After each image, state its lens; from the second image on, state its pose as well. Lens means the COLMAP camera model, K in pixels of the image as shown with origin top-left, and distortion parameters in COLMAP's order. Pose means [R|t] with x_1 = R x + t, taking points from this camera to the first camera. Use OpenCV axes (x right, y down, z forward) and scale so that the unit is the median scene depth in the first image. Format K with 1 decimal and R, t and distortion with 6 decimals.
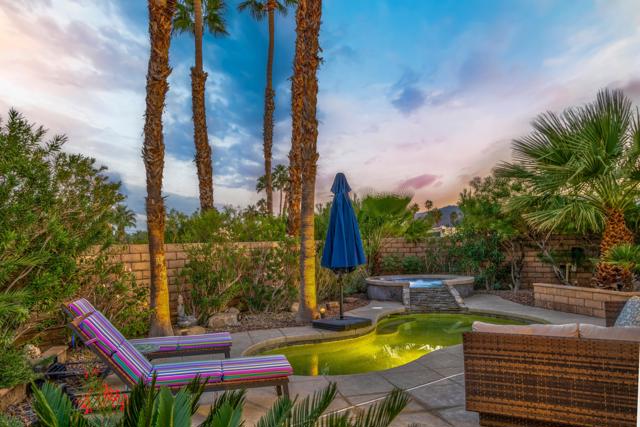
lens RADIAL K [[503.0, 0, 319.4], [0, 503.0, 244.5], [0, 0, 1]] dist [0.009840, 0.005411]
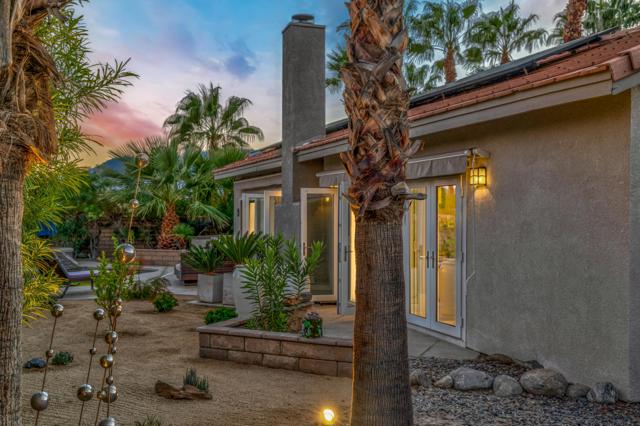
lens RADIAL K [[650.8, 0, 320.0], [0, 650.8, 213.0], [0, 0, 1]] dist [0.015023, 0.012437]
pose [[0.620896, 0.036178, 0.783058, -0.691912], [-0.018327, 0.999331, -0.031638, 0.018127], [-0.783679, 0.005293, 0.621144, -0.621324]]
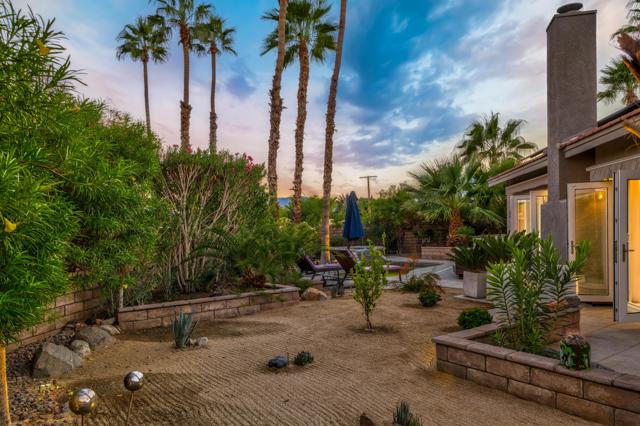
lens RADIAL K [[460.1, 0, 330.6], [0, 460.1, 247.8], [0, 0, 1]] dist [0.000440, 0.002351]
pose [[0.929379, -0.020063, 0.368581, -0.515150], [0.008620, 0.999429, 0.032666, 0.017714], [-0.369026, -0.027182, 0.929022, -0.488789]]
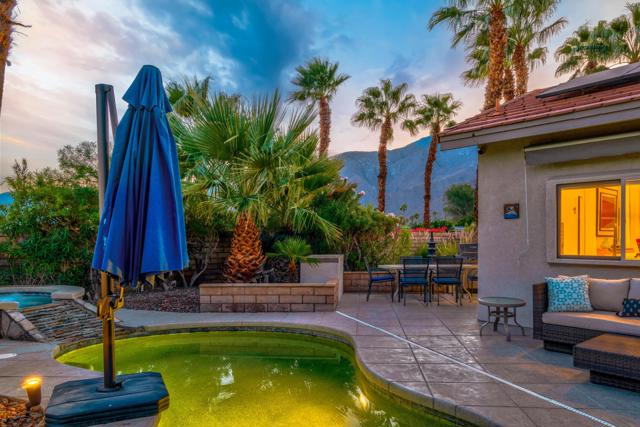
lens RADIAL K [[460.1, 0, 330.6], [0, 460.1, 248.3], [0, 0, 1]] dist [0.000440, 0.002351]
pose [[0.319712, 0.001152, 0.947514, -0.214936], [0.003355, 0.999992, -0.002348, 0.017041], [-0.947509, 0.003929, 0.319706, 0.499857]]
